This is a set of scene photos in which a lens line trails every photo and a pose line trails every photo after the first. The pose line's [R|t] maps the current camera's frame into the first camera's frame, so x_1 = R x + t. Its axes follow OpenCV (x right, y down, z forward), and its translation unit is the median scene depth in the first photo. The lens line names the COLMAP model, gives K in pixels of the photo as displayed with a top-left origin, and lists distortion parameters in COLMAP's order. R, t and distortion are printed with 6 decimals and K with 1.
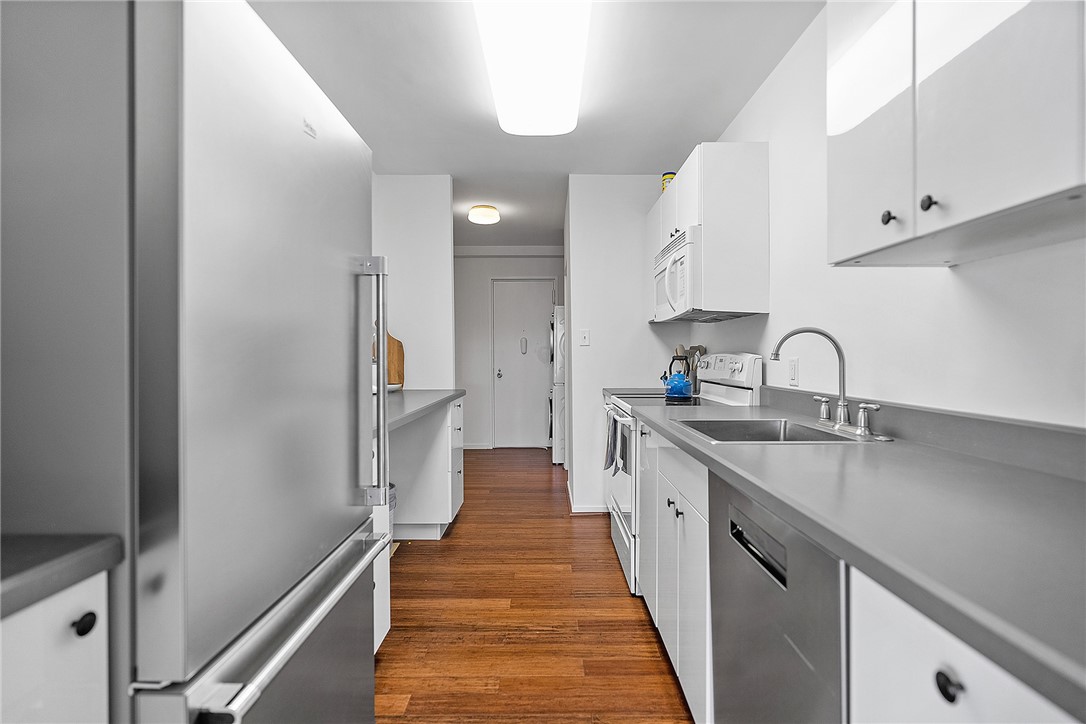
lens RADIAL K [[494.6, 0, 544.7], [0, 494.6, 358.3], [0, 0, 1]] dist [-0.011772, 0.004401]
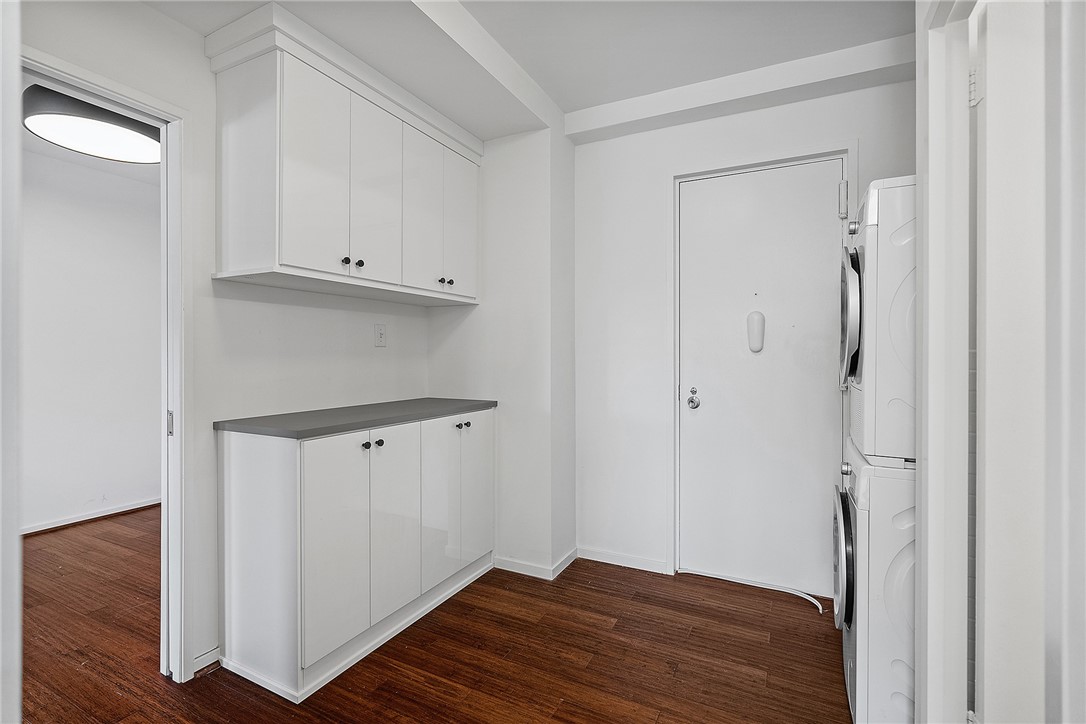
lens RADIAL K [[494.6, 0, 542.1], [0, 494.6, 358.9], [0, 0, 1]] dist [-0.011772, 0.004401]
pose [[0.896290, 0.007627, -0.443402, -0.035867], [-0.006285, 0.999970, 0.004497, -0.007286], [0.443423, -0.001244, 0.896312, 1.009223]]
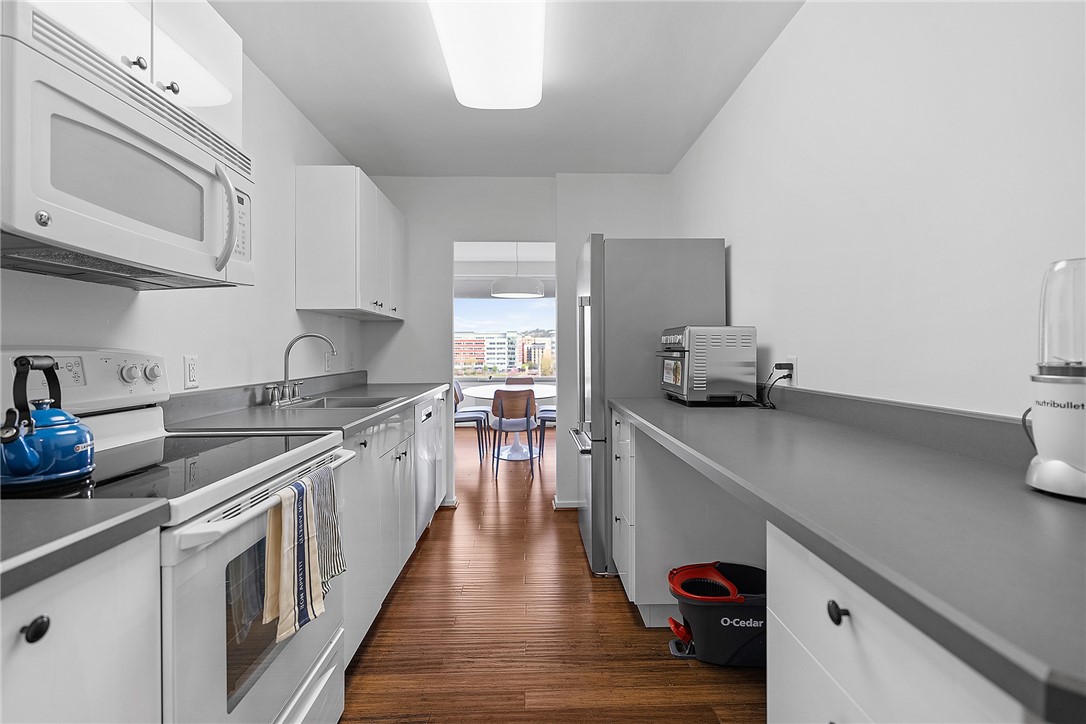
lens RADIAL K [[494.6, 0, 539.6], [0, 494.6, 350.9], [0, 0, 1]] dist [-0.011772, 0.004401]
pose [[-0.999638, 0.008240, -0.025597, -0.082301], [0.008206, 0.999965, 0.001417, -0.006516], [0.025607, 0.001206, -0.999671, 1.834798]]
